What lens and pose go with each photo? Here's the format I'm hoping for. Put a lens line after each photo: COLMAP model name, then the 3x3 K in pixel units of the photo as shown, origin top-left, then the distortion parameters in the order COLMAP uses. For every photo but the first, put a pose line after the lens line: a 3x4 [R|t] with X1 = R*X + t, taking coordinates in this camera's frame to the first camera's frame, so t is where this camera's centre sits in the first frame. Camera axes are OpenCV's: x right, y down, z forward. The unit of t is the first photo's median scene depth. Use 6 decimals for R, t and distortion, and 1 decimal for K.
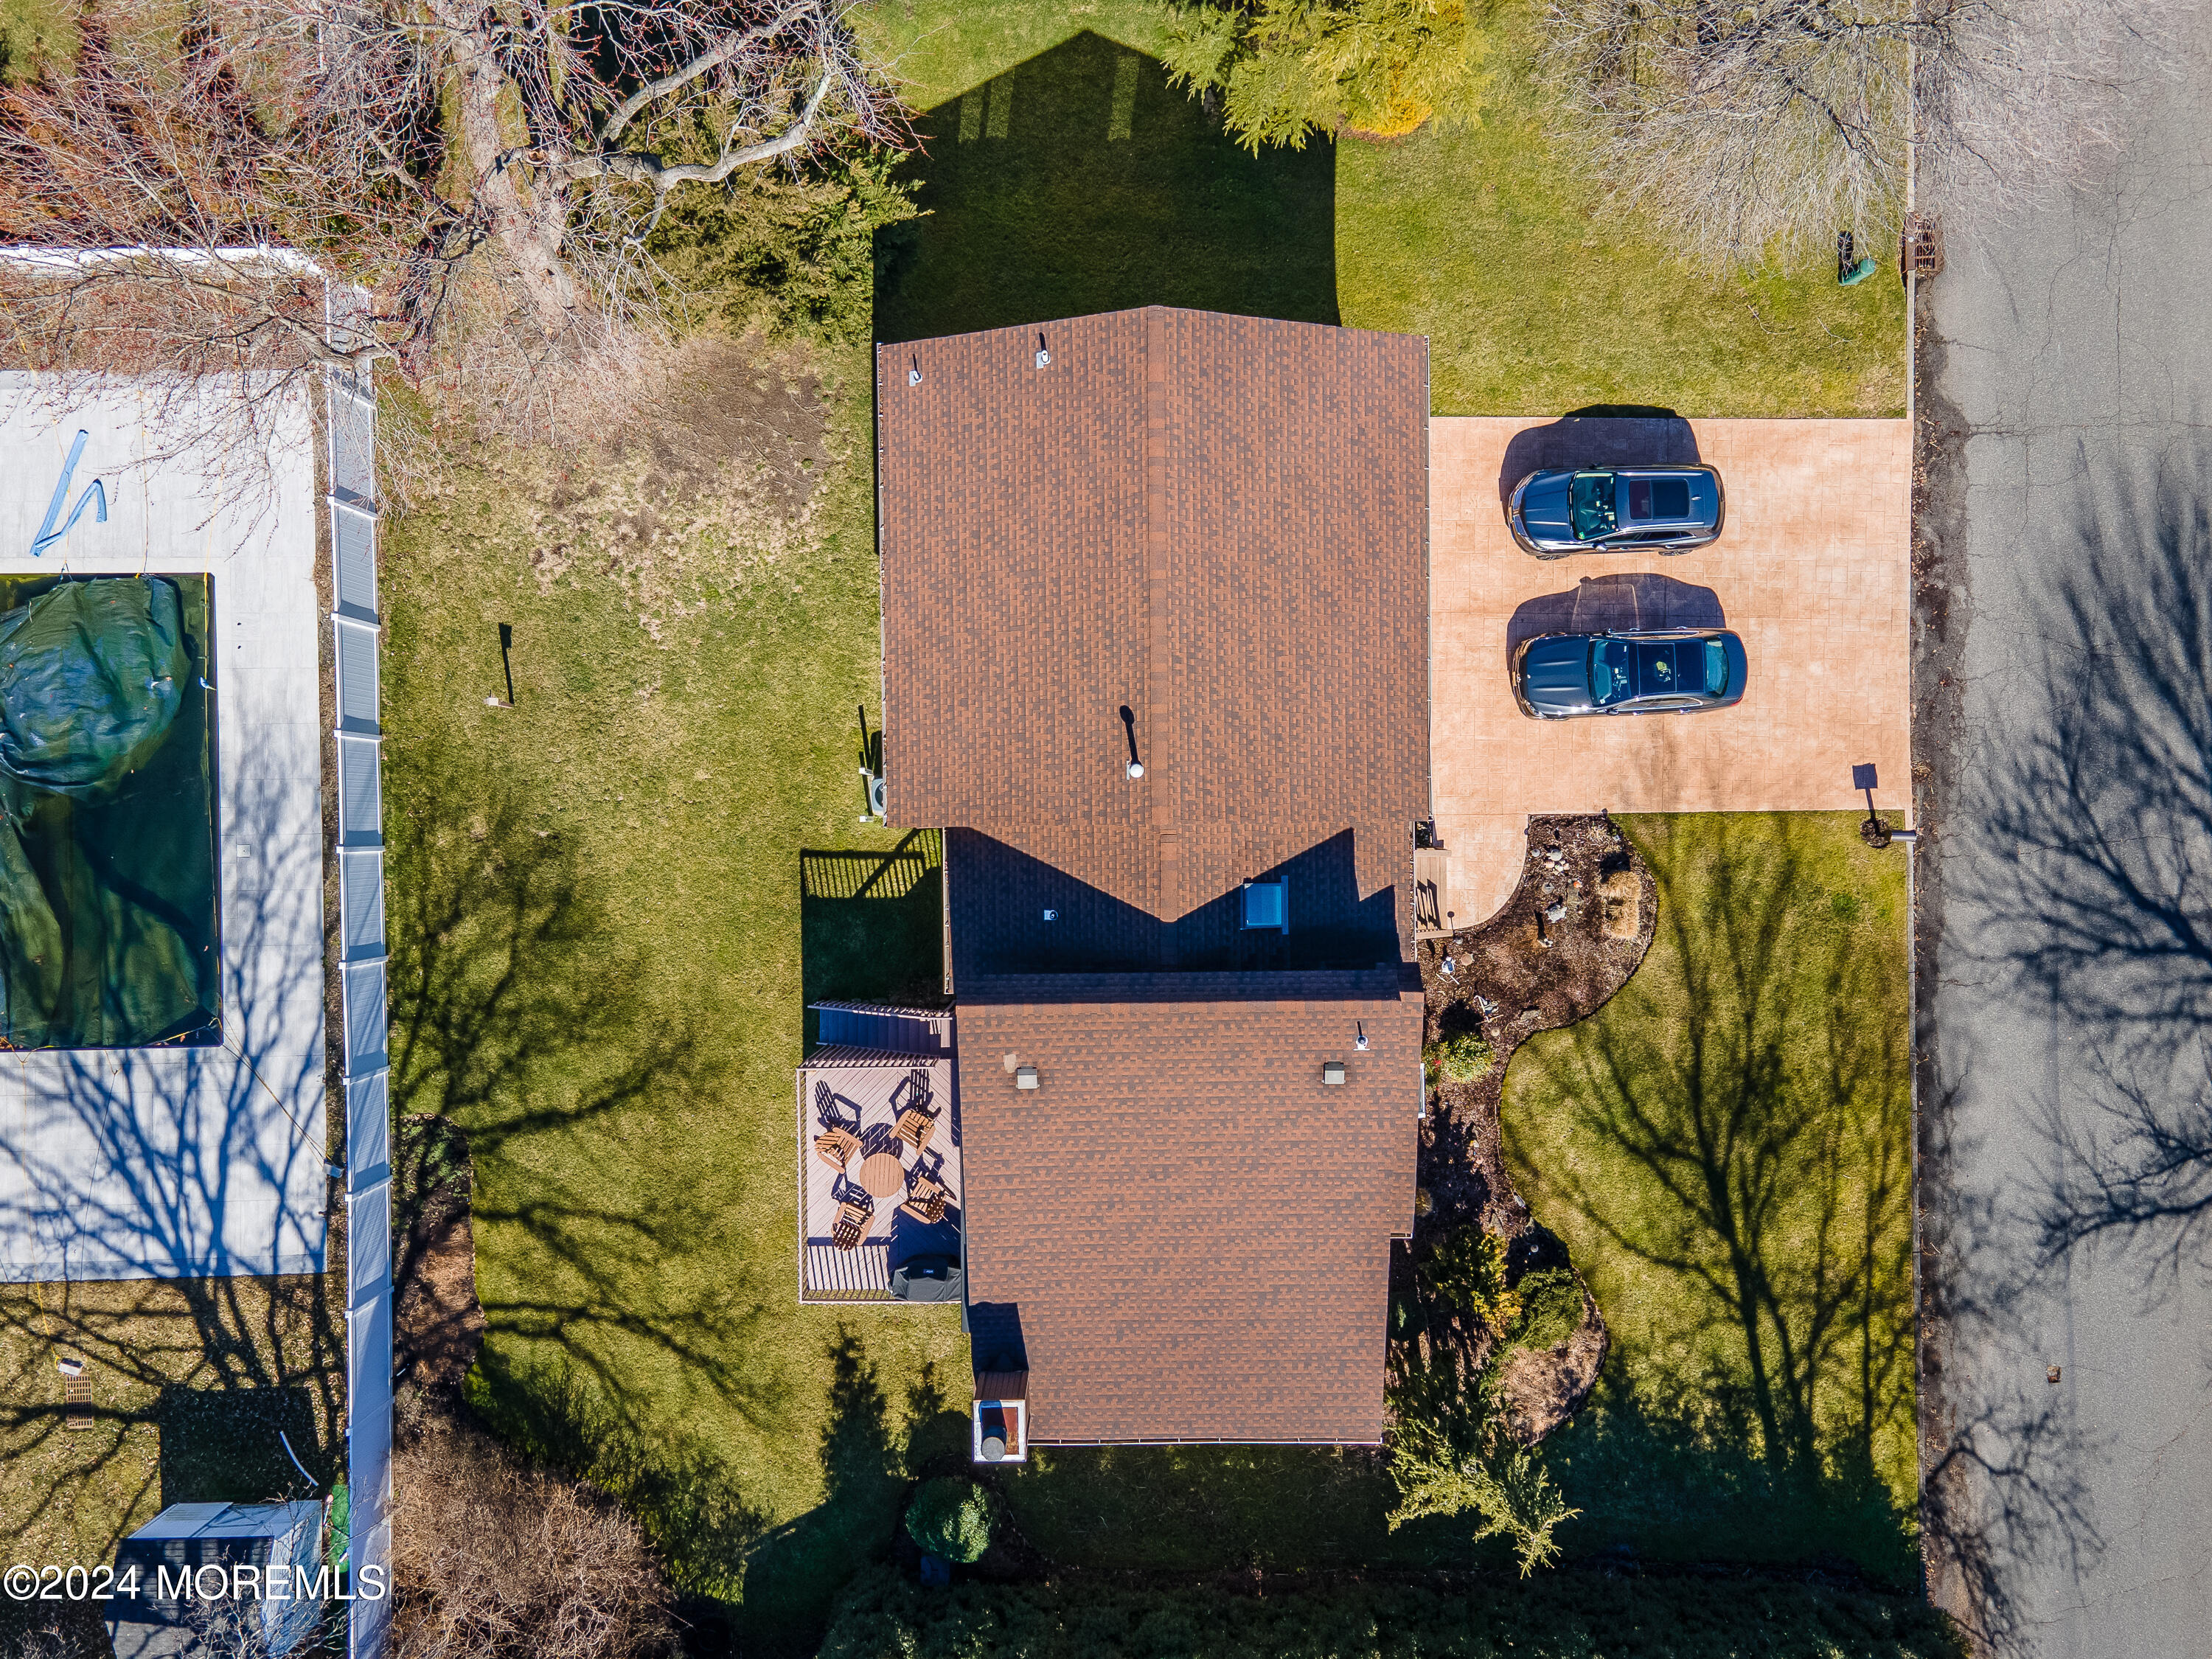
lens RADIAL K [[1652.0, 0, 1106.0], [0, 1652.0, 829.5], [0, 0, 1]] dist [0.038114, 0.004783]
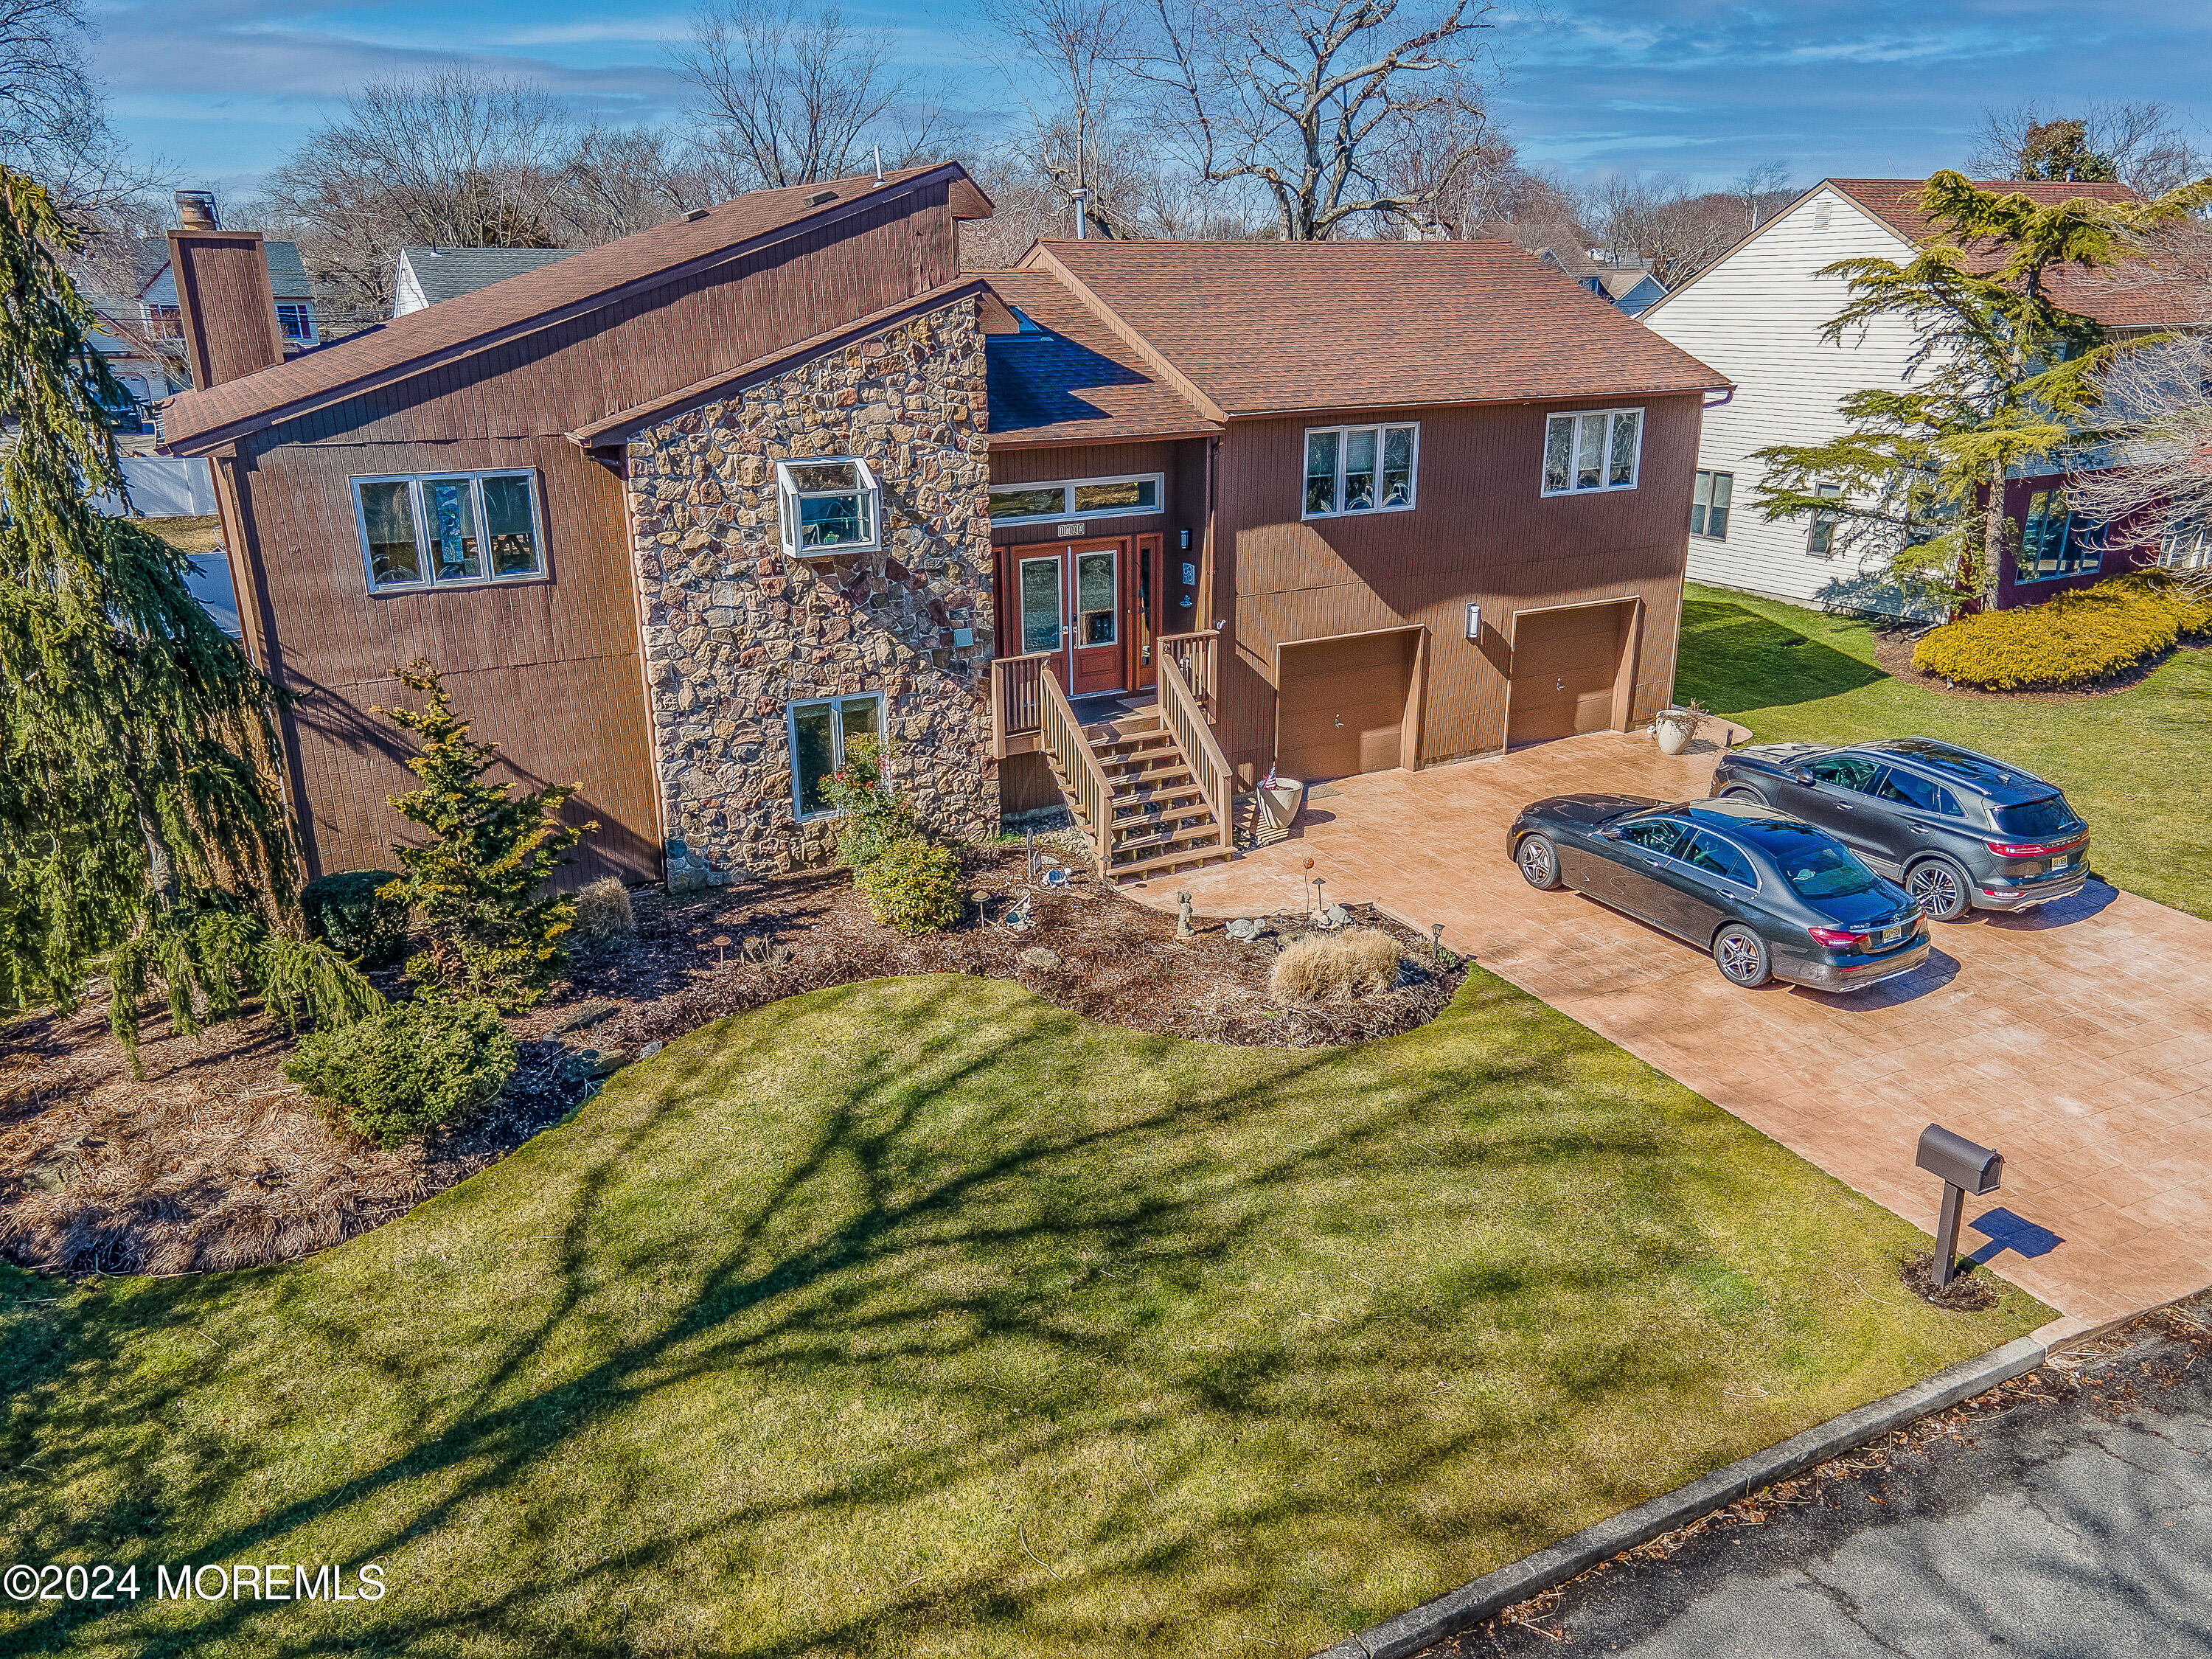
lens RADIAL K [[1636.5, 0, 1106.0], [0, 1636.5, 829.5], [0, 0, 1]] dist [0.030247, 0.023899]
pose [[0.467562, 0.295267, -0.833189, 0.653858], [-0.883924, 0.147596, -0.443728, 0.301507], [-0.008043, 0.943945, 0.330004, 0.797219]]
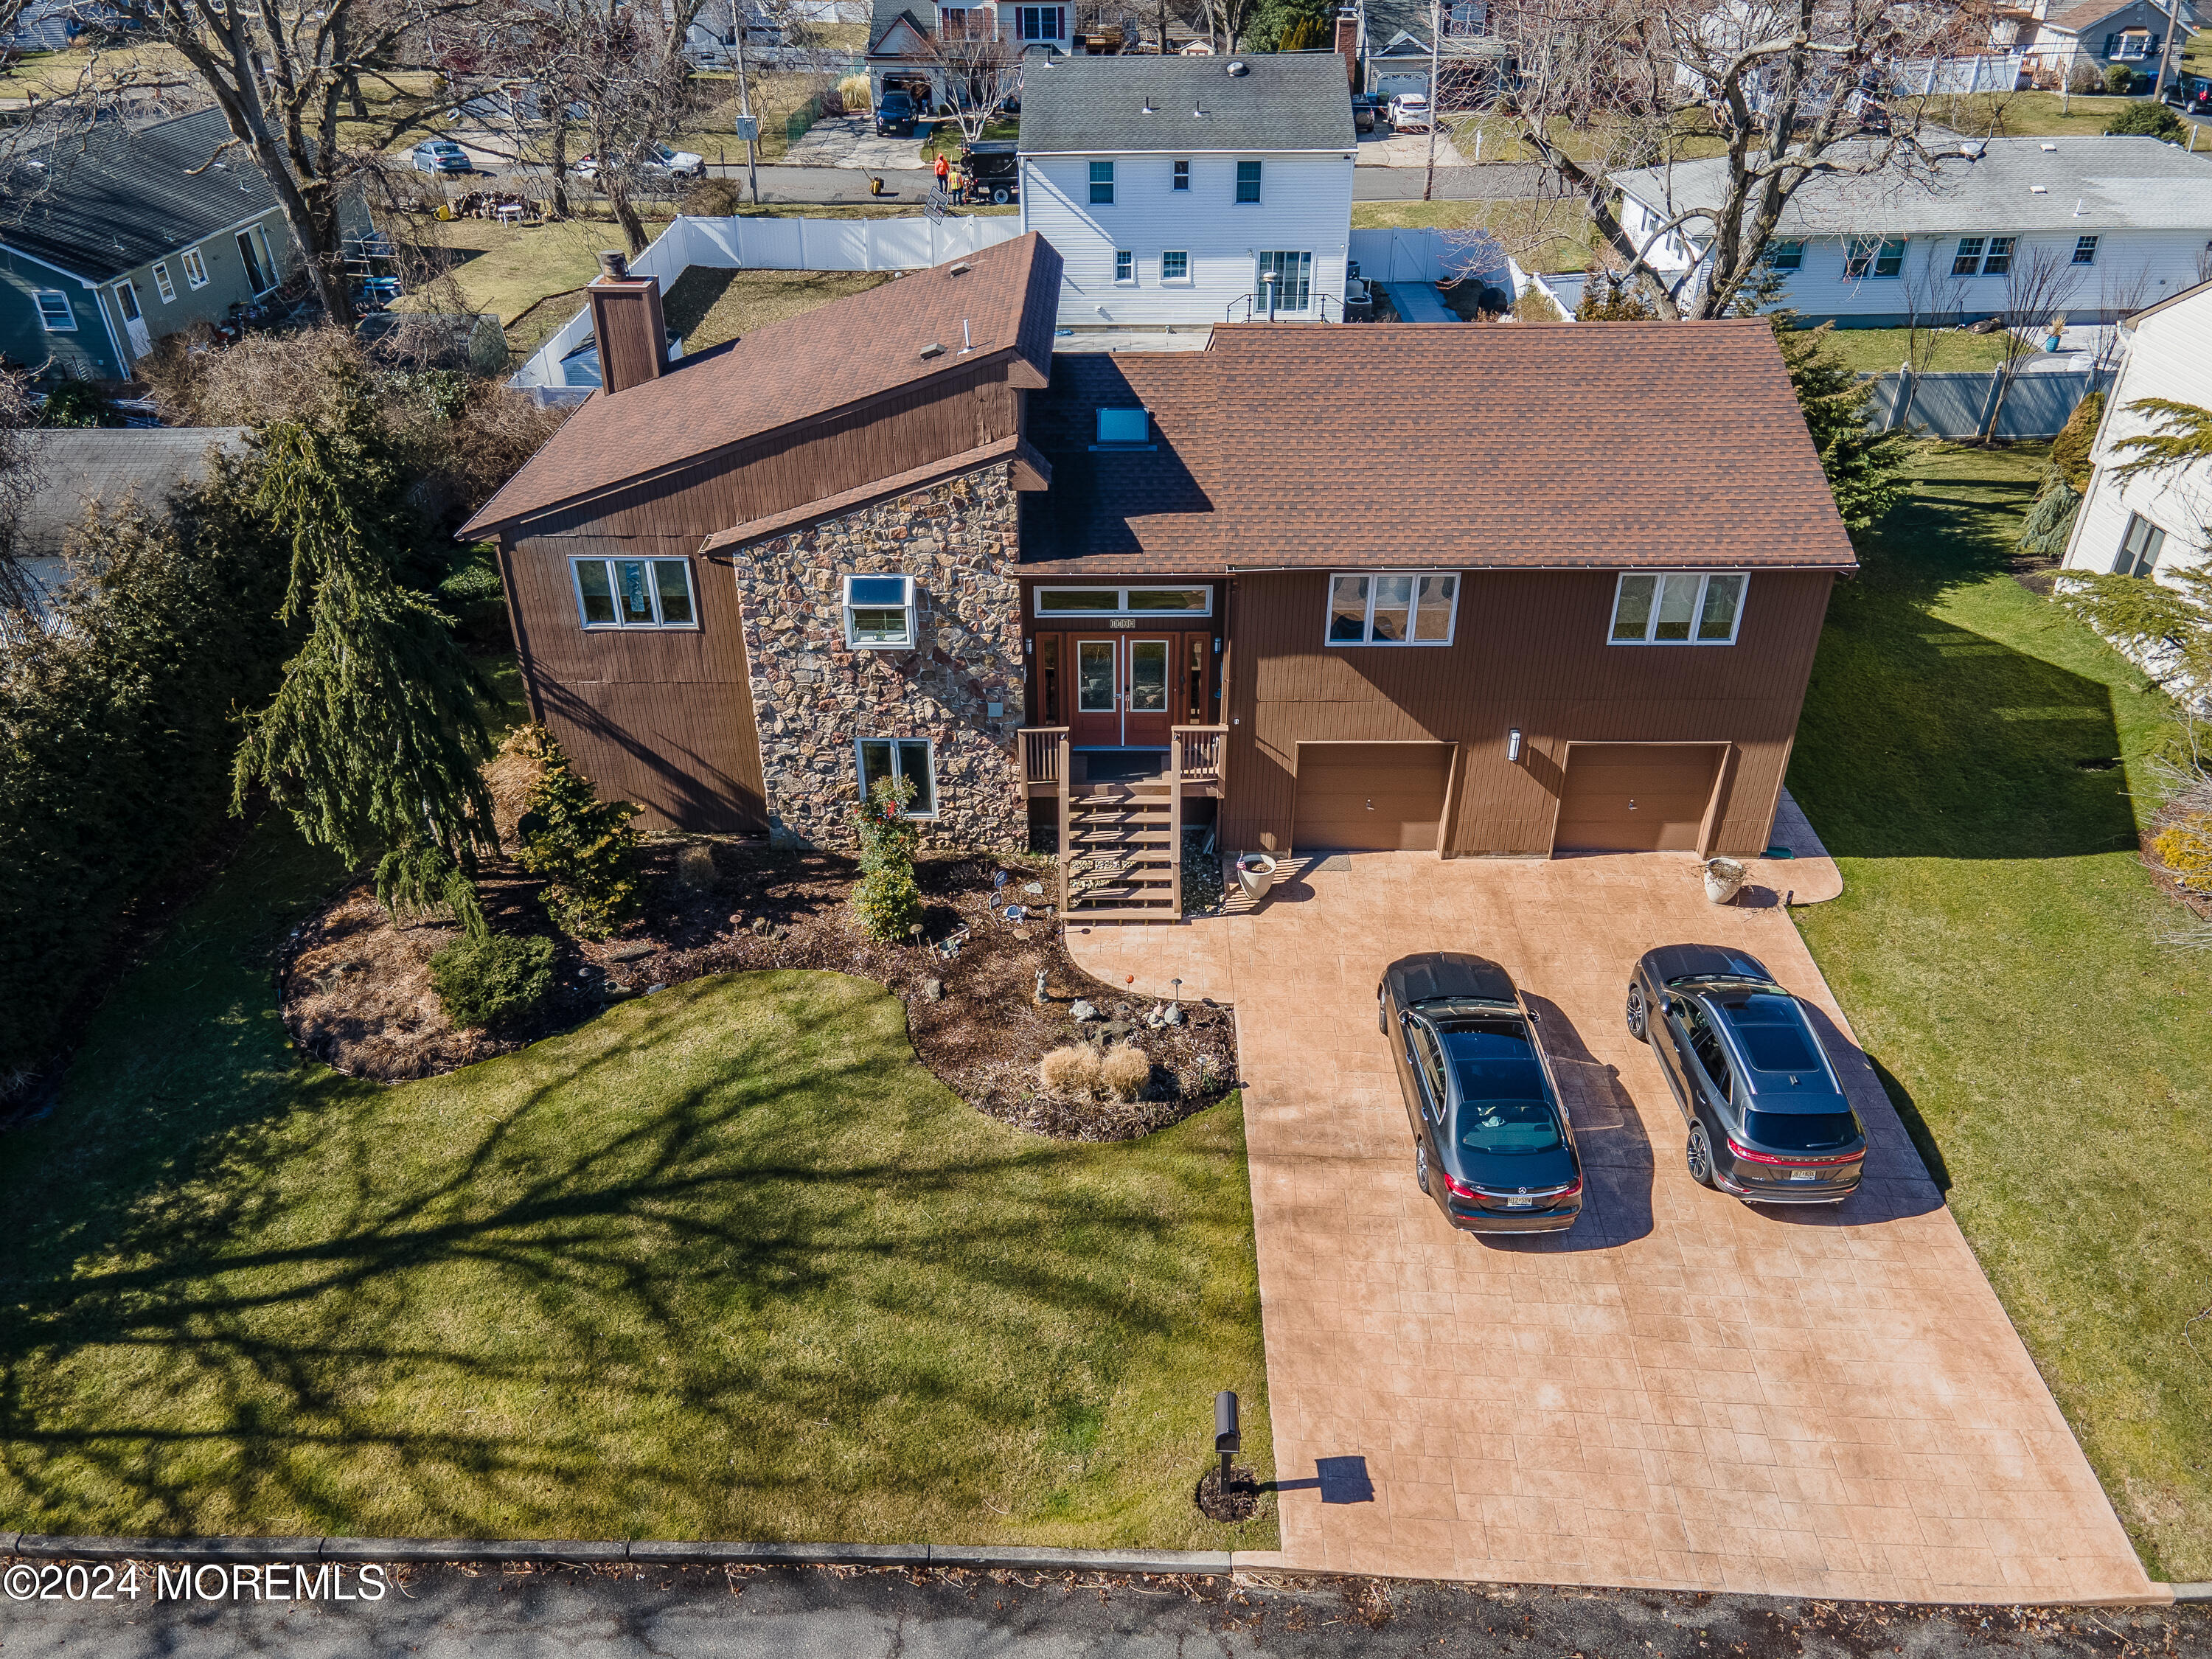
lens RADIAL K [[1617.2, 0, 1096.7], [0, 1617.2, 807.3], [0, 0, 1]] dist [0.007262, 0.078782]
pose [[-0.027041, 0.535668, -0.843995, 0.757198], [-0.999634, -0.015086, 0.022453, 0.032225], [-0.000705, 0.844294, 0.535880, 0.584819]]
